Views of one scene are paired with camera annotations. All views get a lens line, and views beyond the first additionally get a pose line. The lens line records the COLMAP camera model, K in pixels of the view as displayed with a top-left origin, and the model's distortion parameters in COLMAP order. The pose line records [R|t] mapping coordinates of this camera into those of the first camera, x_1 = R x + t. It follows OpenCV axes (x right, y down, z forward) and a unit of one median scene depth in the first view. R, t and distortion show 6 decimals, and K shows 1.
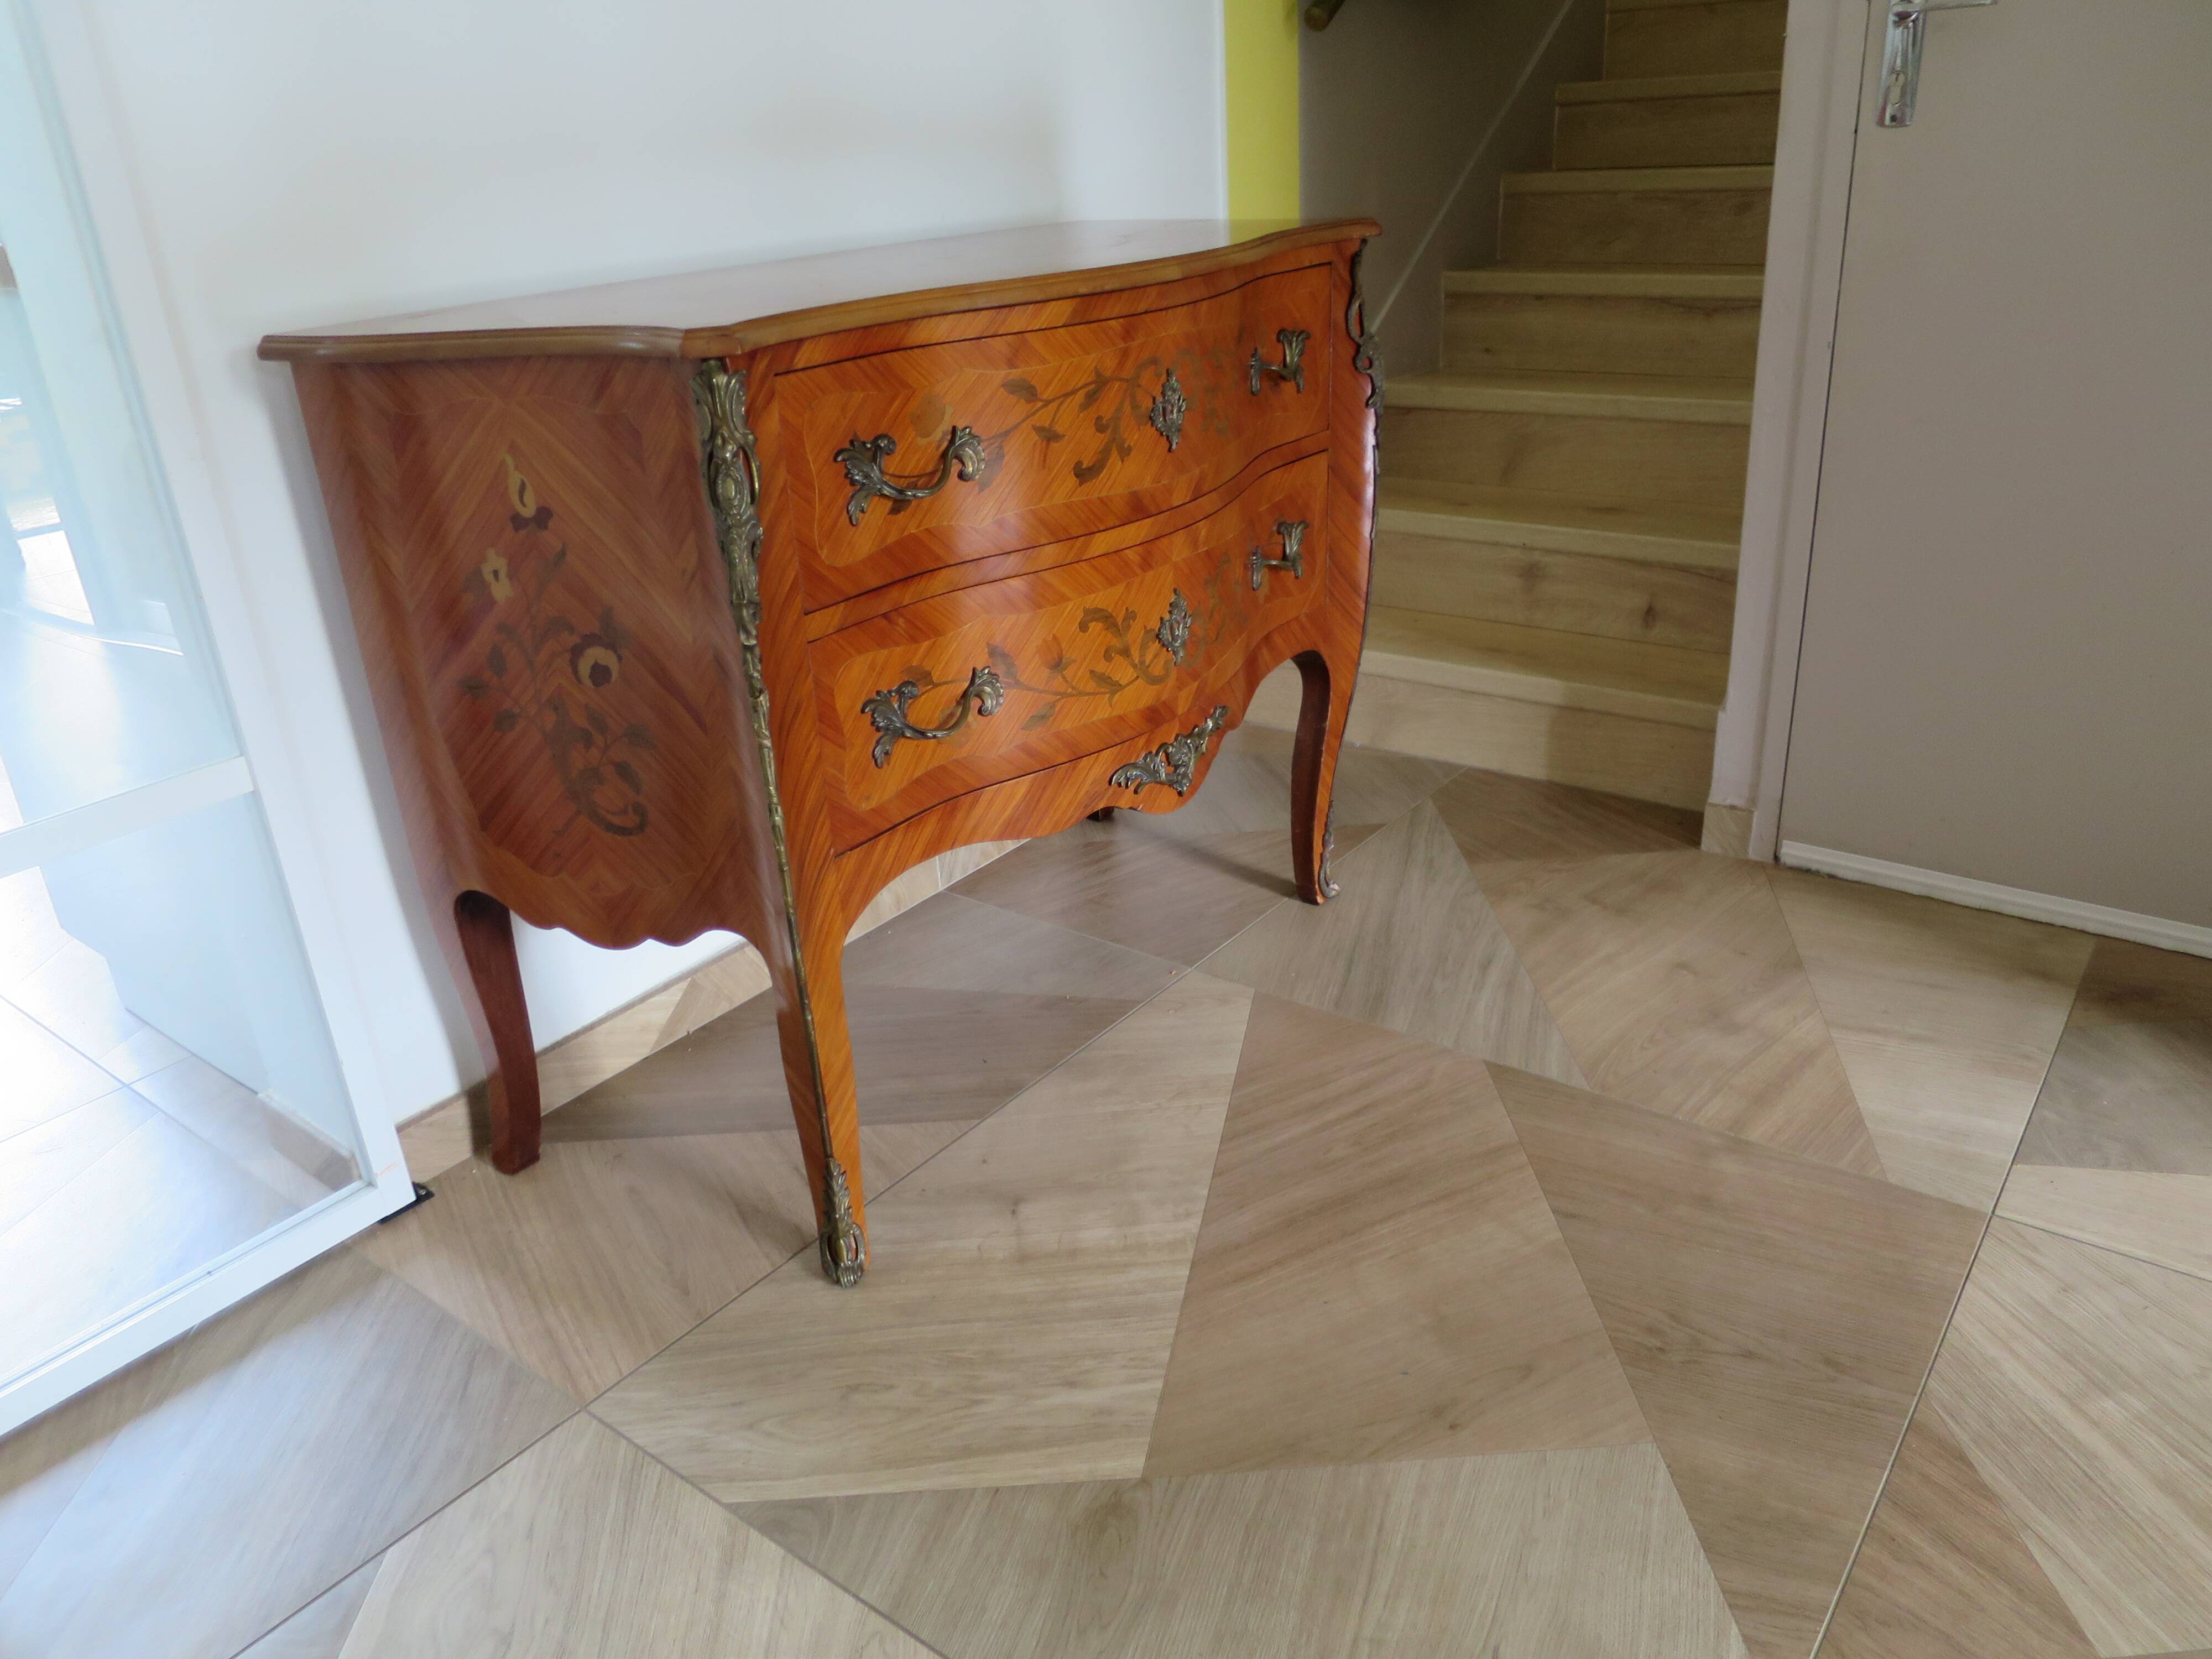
lens RADIAL K [[1589.7, 0, 1104.5], [0, 1589.7, 826.5], [0, 0, 1]] dist [-0.043766, 0.012777]
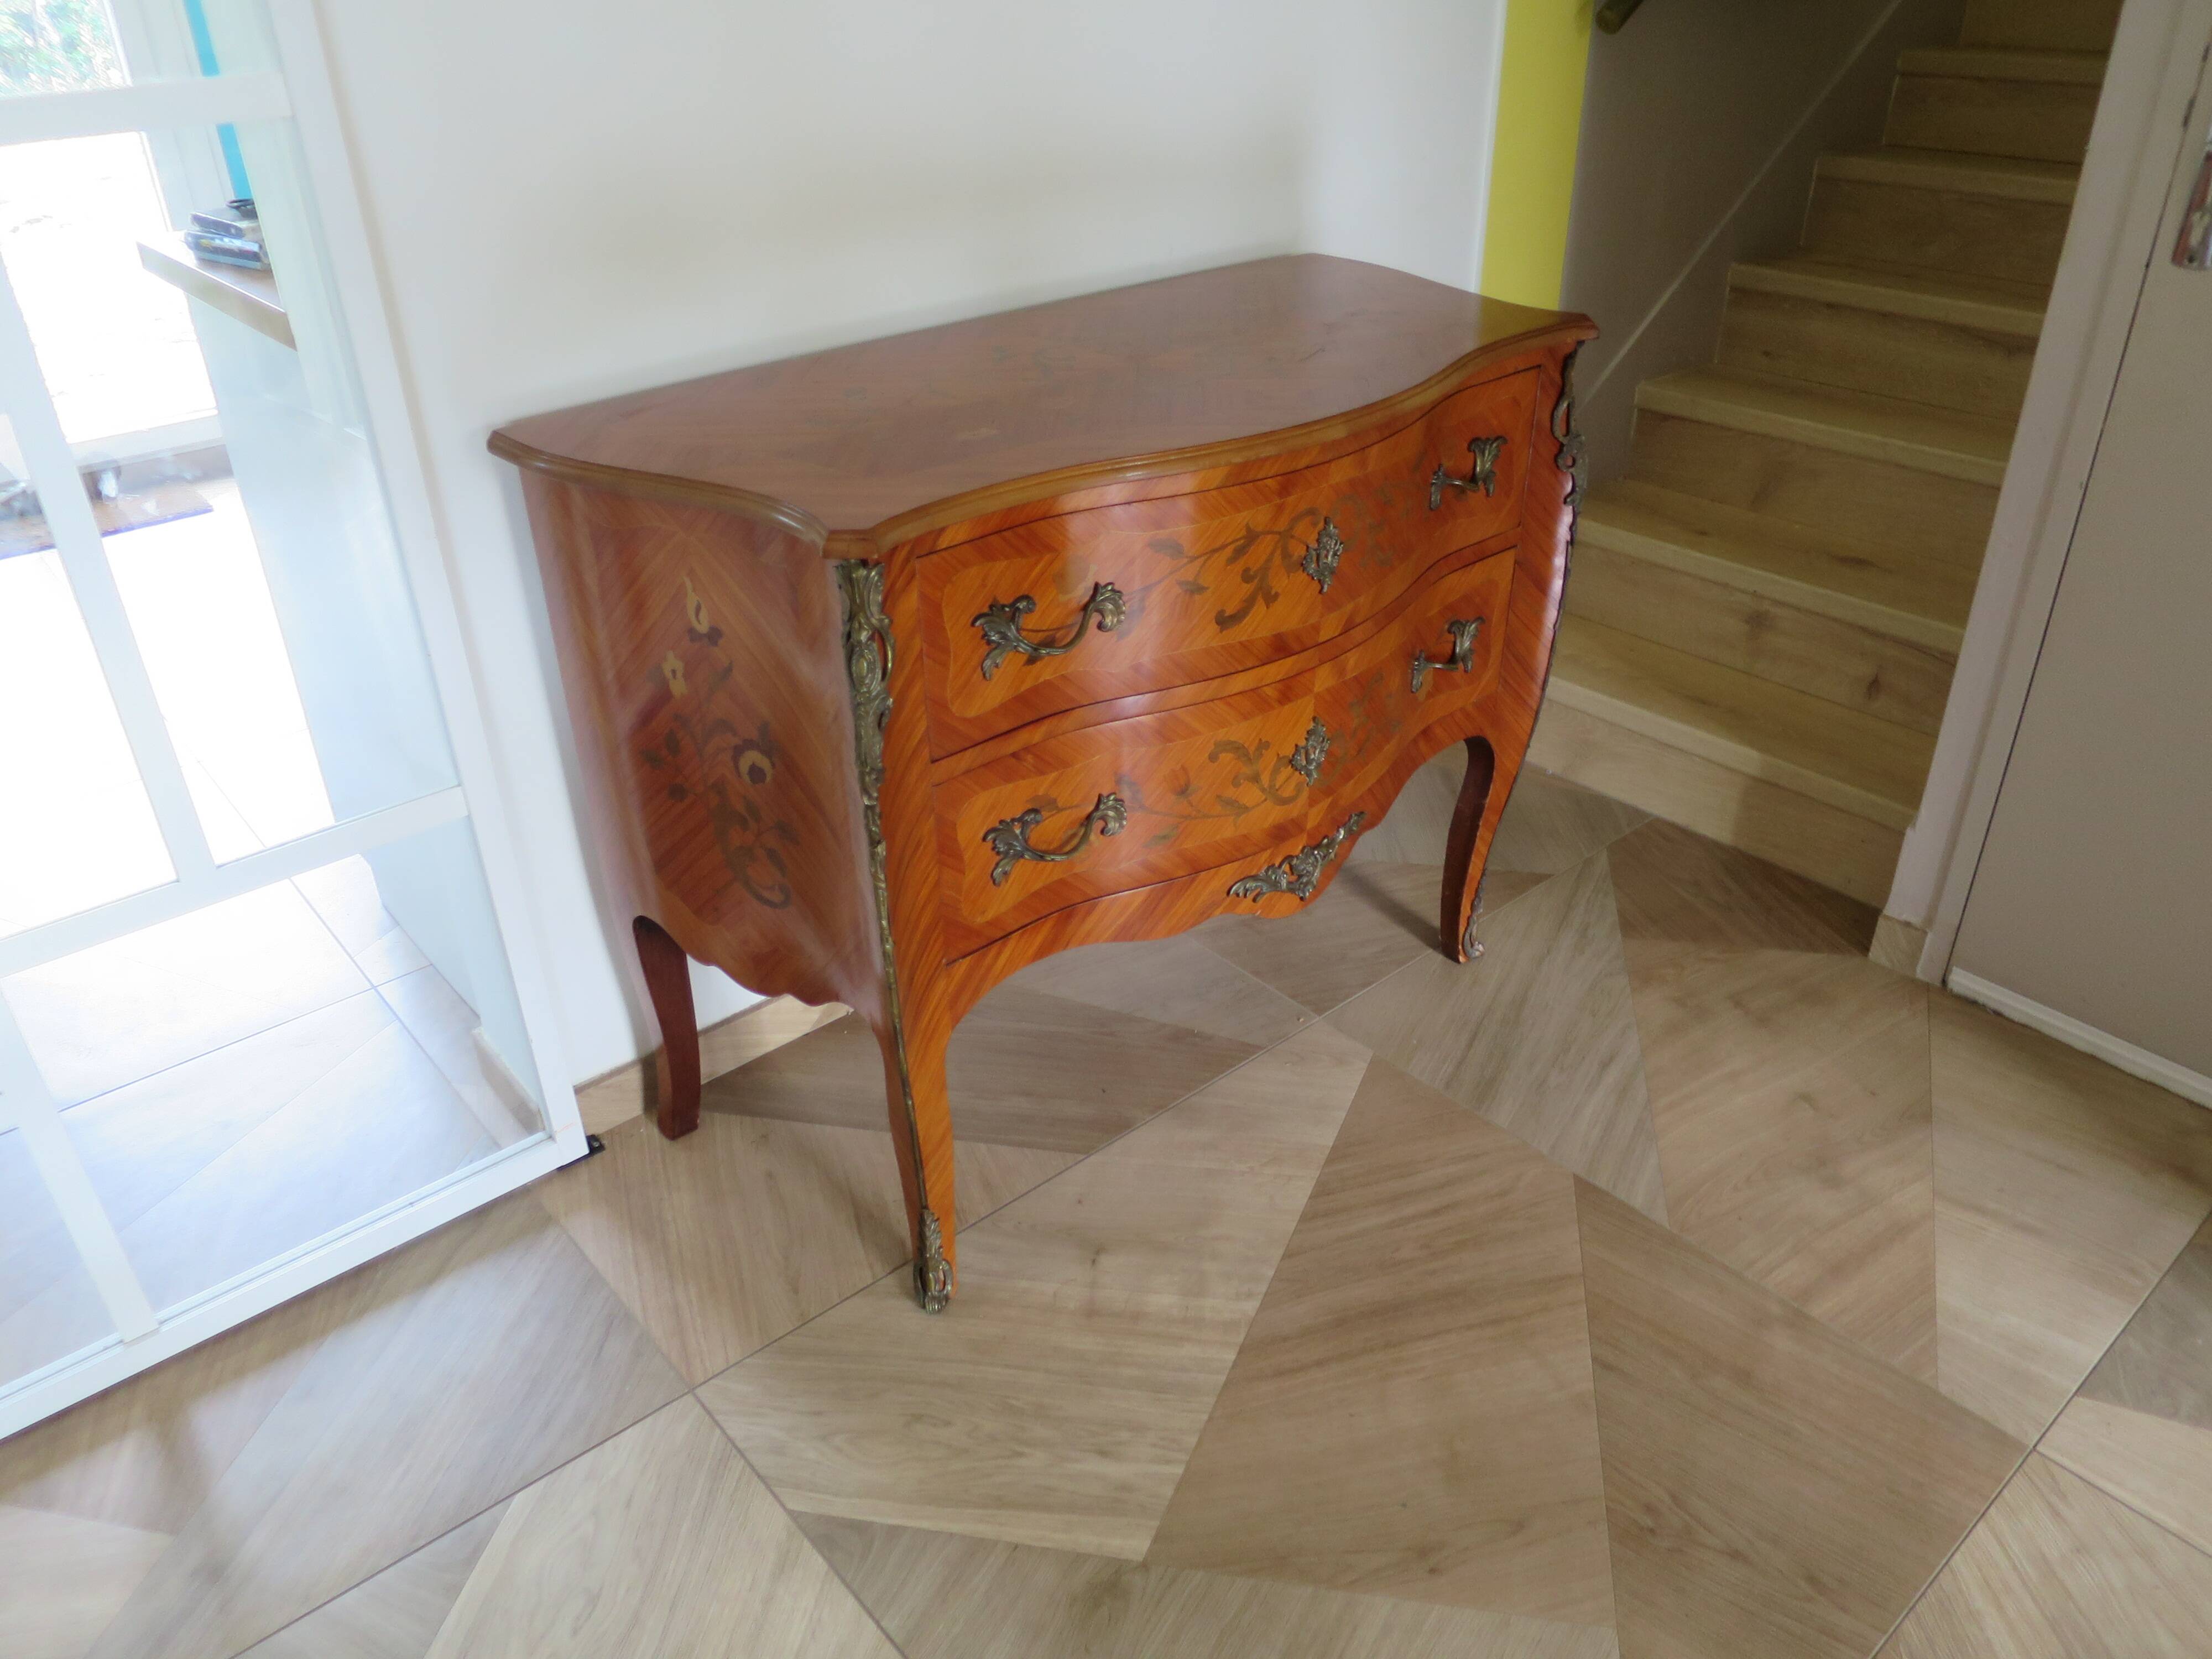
lens RADIAL K [[1589.7, 0, 1109.0], [0, 1589.7, 826.2], [0, 0, 1]] dist [-0.043766, 0.012777]
pose [[0.978574, 0.134323, -0.156048, 0.088820], [-0.114580, 0.984963, 0.129304, -0.208470], [0.171070, -0.108653, 0.979249, -0.039403]]
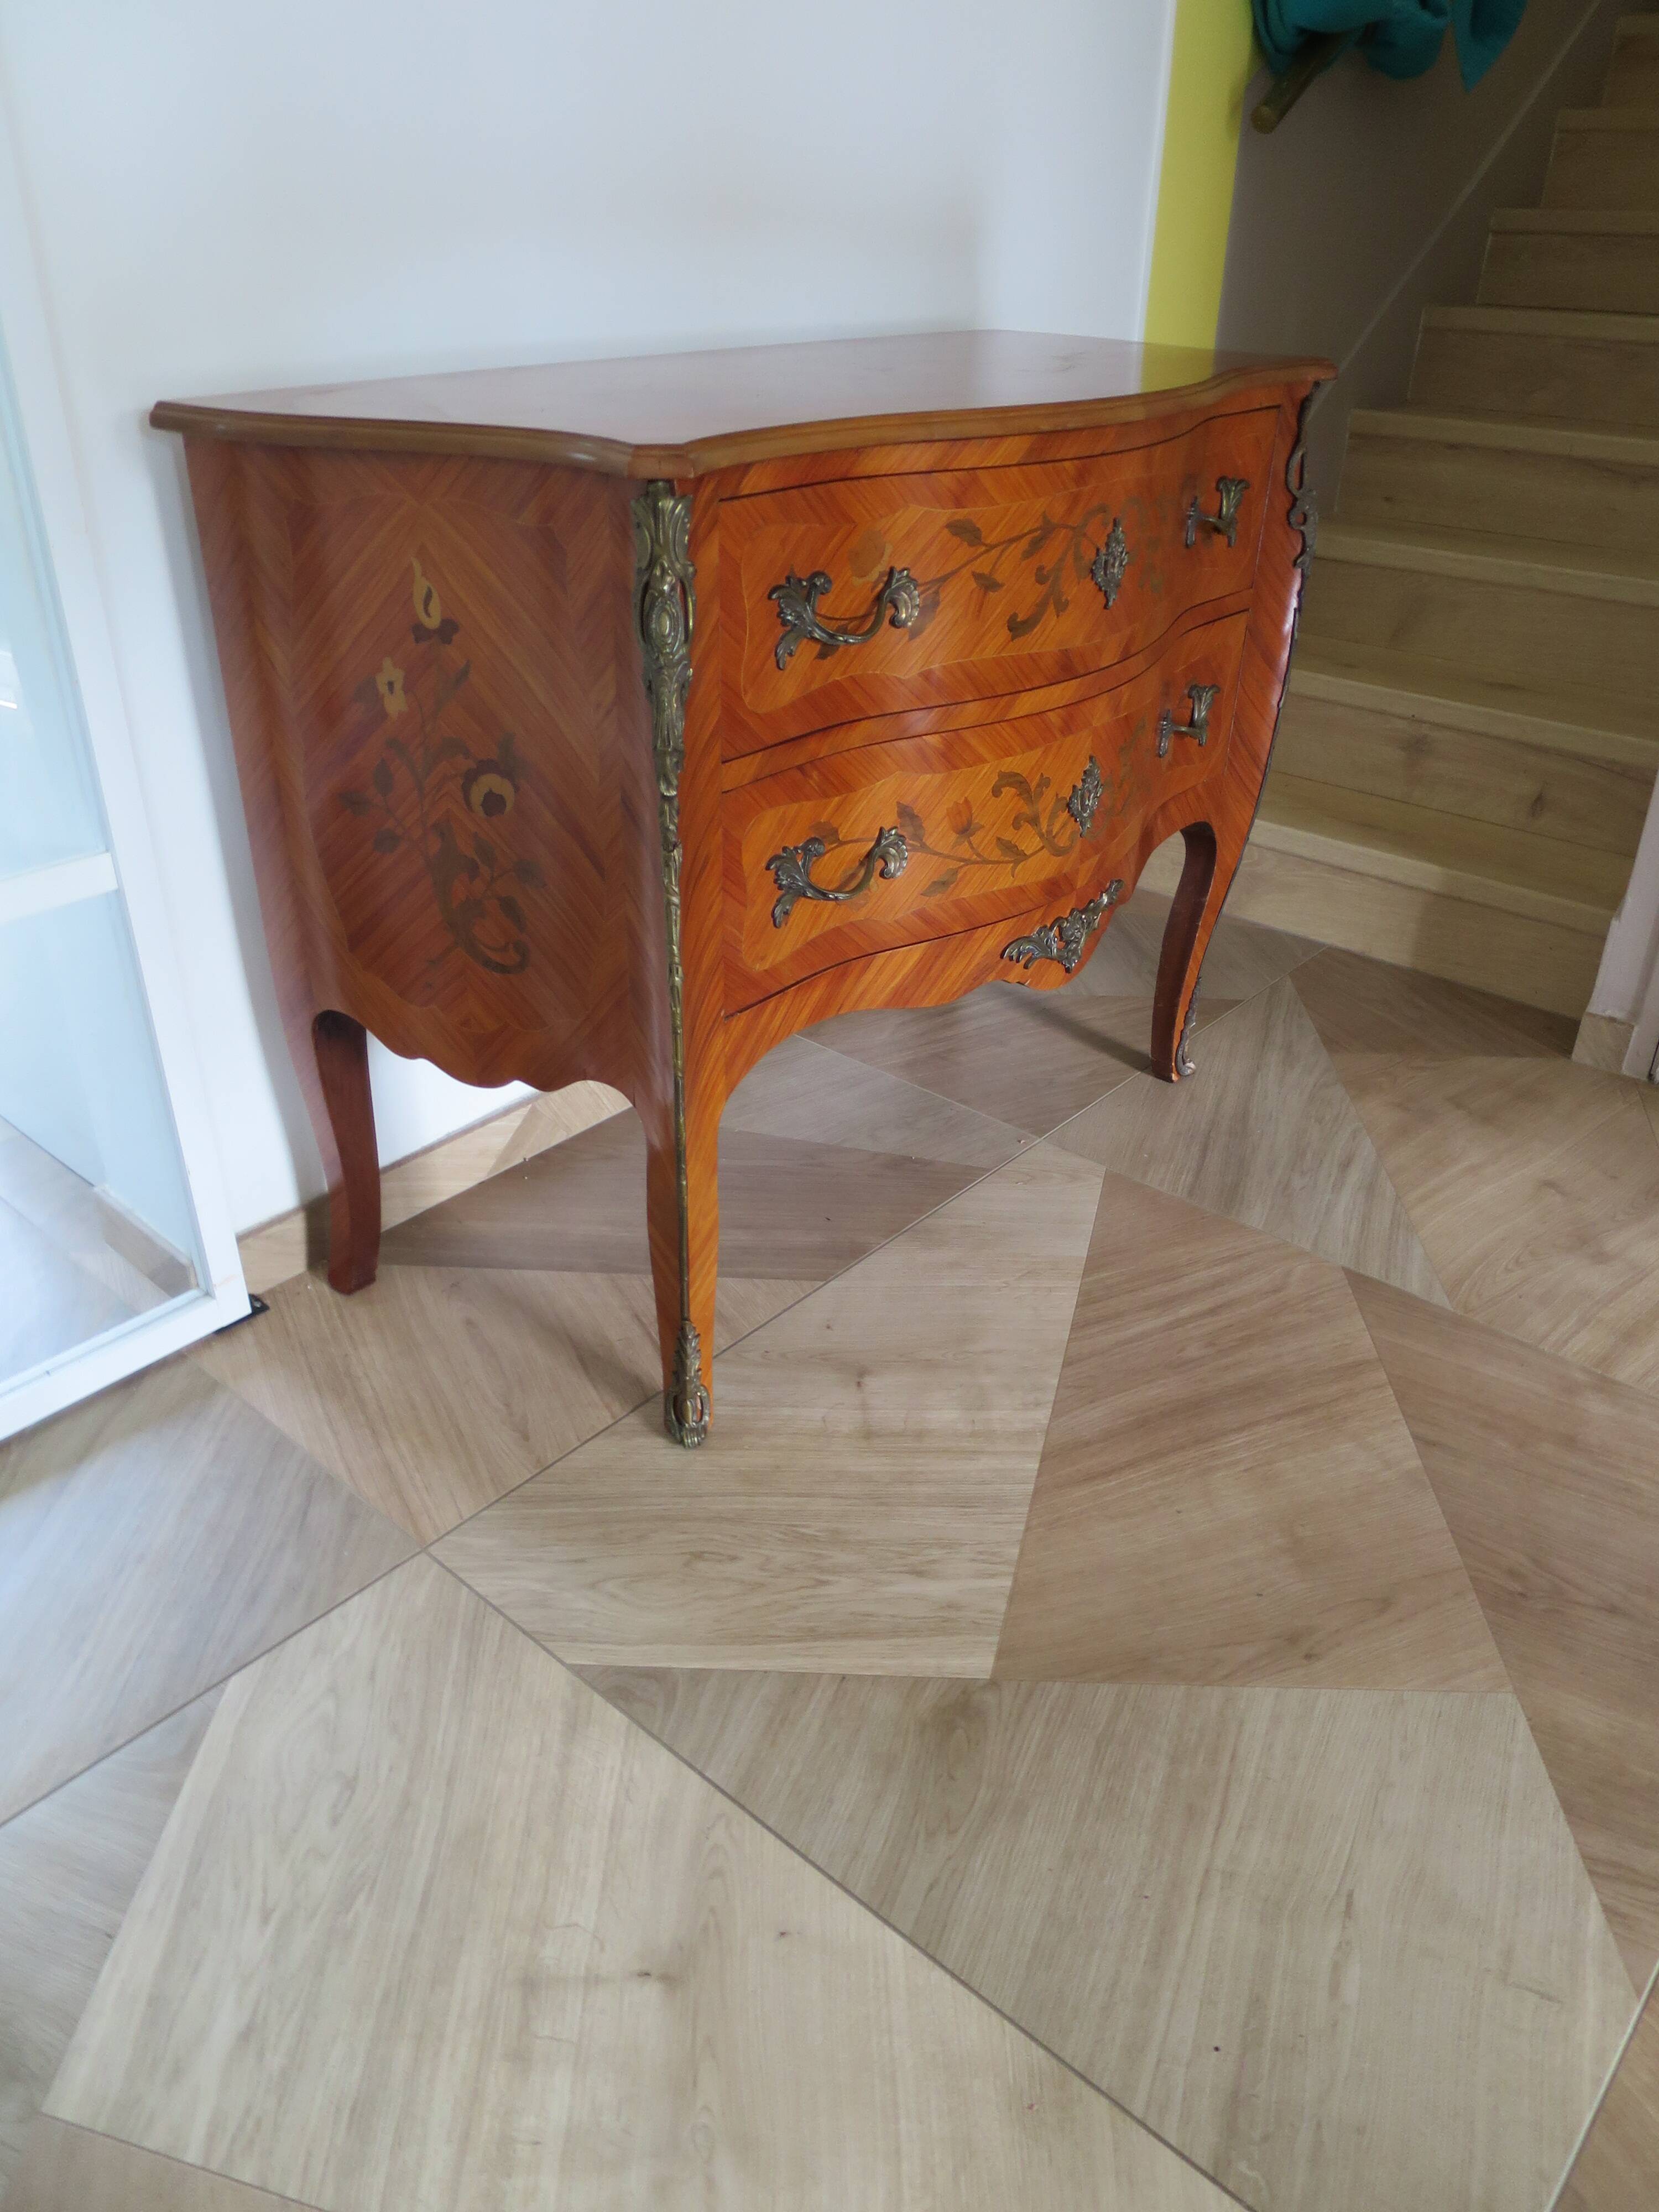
lens RADIAL K [[1589.7, 0, 836.8], [0, 1589.7, 1096.2], [0, 0, 1]] dist [-0.043766, 0.012777]
pose [[0.995693, 0.090898, -0.018237, -0.073959], [-0.088531, 0.990632, 0.103977, -0.035759], [0.027517, -0.101914, 0.994413, 0.044725]]
